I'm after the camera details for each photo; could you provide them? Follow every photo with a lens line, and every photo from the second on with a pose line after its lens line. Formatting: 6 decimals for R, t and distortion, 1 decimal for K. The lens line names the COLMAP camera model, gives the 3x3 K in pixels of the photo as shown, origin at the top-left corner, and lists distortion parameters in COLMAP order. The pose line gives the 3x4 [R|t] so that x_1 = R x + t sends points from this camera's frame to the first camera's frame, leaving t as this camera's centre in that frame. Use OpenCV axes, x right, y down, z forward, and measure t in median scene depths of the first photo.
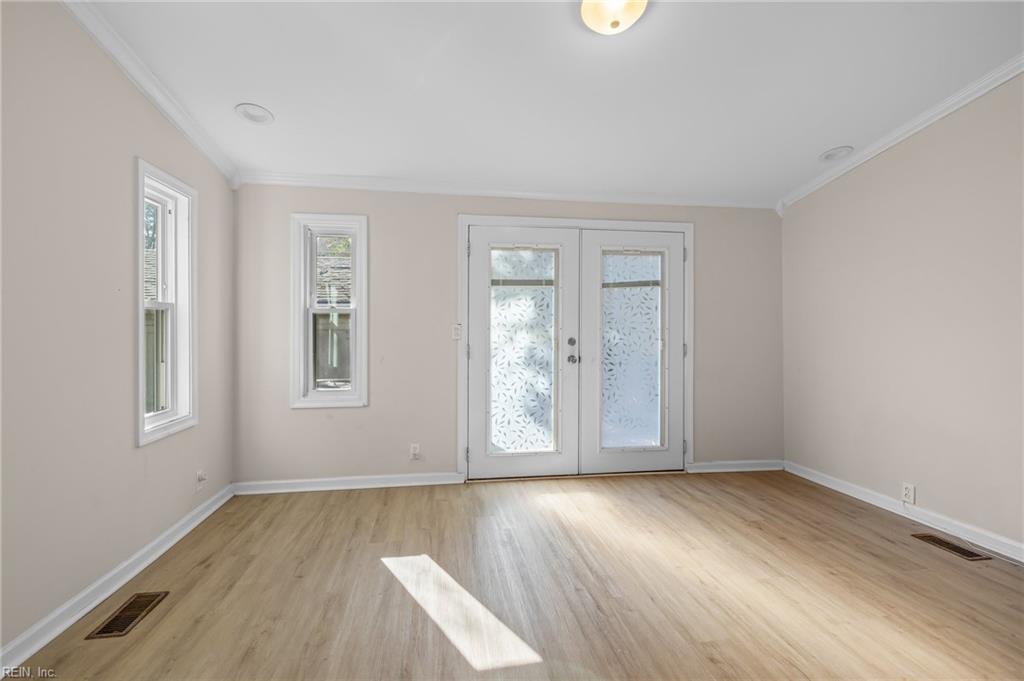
lens RADIAL K [[448.2, 0, 512.6], [0, 448.2, 332.0], [0, 0, 1]] dist [0.002840, -0.000307]
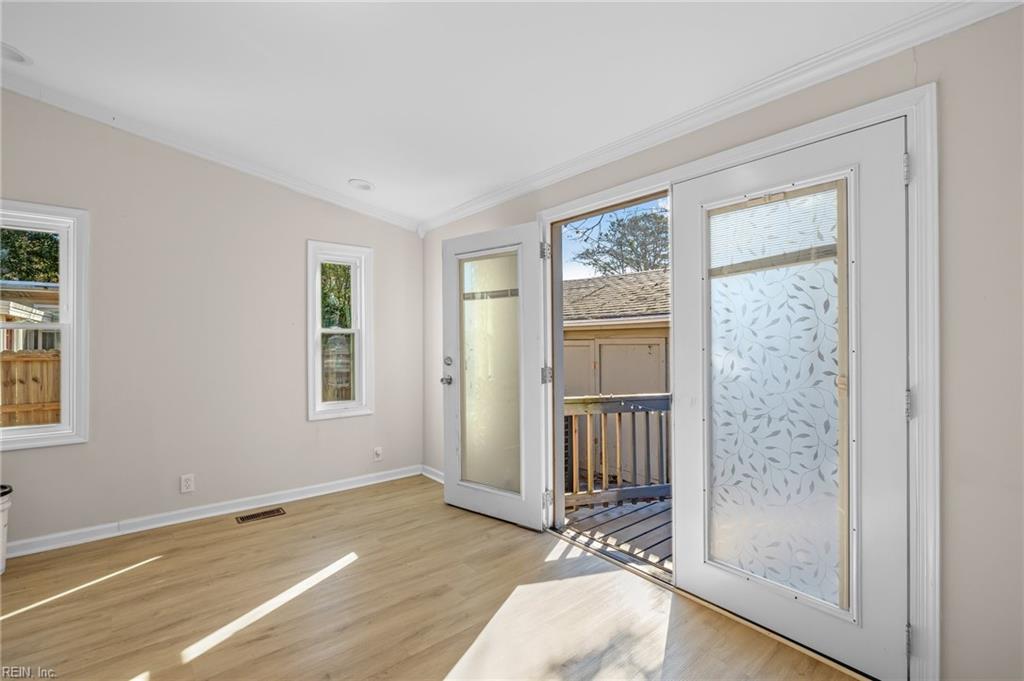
lens RADIAL K [[462.6, 0, 514.0], [0, 462.6, 343.3], [0, 0, 1]] dist [-0.010248, 0.000803]
pose [[0.499012, 0.004389, -0.866584, 0.630358], [0.000339, 0.999986, 0.005260, -0.019169], [0.866595, -0.002918, 0.499004, 0.535263]]
